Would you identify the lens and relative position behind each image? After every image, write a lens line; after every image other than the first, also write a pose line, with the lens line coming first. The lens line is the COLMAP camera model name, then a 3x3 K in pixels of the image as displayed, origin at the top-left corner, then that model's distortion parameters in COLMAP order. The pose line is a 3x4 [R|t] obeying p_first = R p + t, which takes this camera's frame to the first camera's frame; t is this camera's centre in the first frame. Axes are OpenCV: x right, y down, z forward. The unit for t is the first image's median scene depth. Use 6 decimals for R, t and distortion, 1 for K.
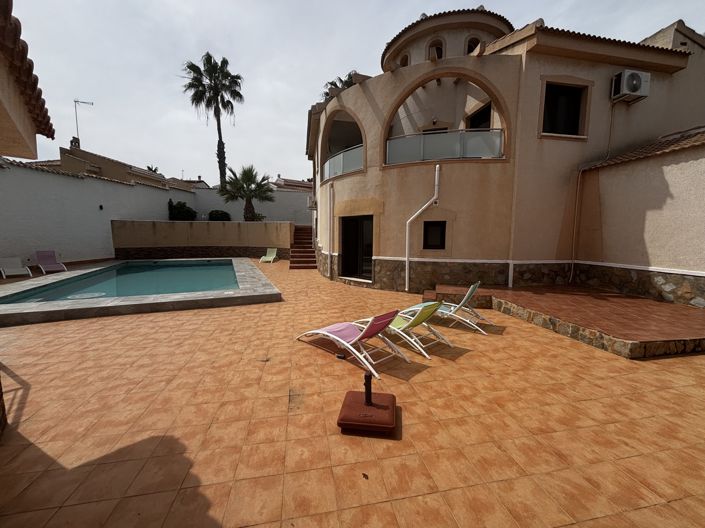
lens RADIAL K [[284.4, 0, 351.6], [0, 284.4, 264.4], [0, 0, 1]] dist [-0.002148, -0.000114]
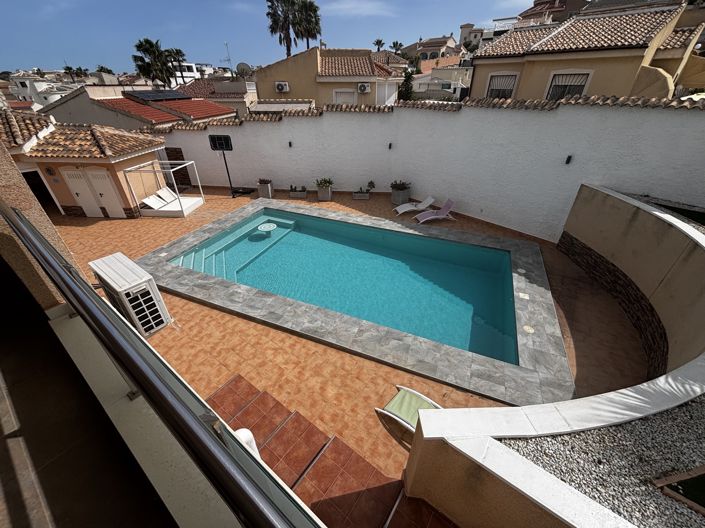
lens RADIAL K [[284.4, 0, 351.6], [0, 284.4, 264.4], [0, 0, 1]] dist [-0.002148, -0.000114]
pose [[-0.731349, 0.359118, -0.579795, -0.229169], [-0.078204, 0.800369, 0.594385, -0.546294], [0.677504, 0.480046, -0.557265, 1.812844]]
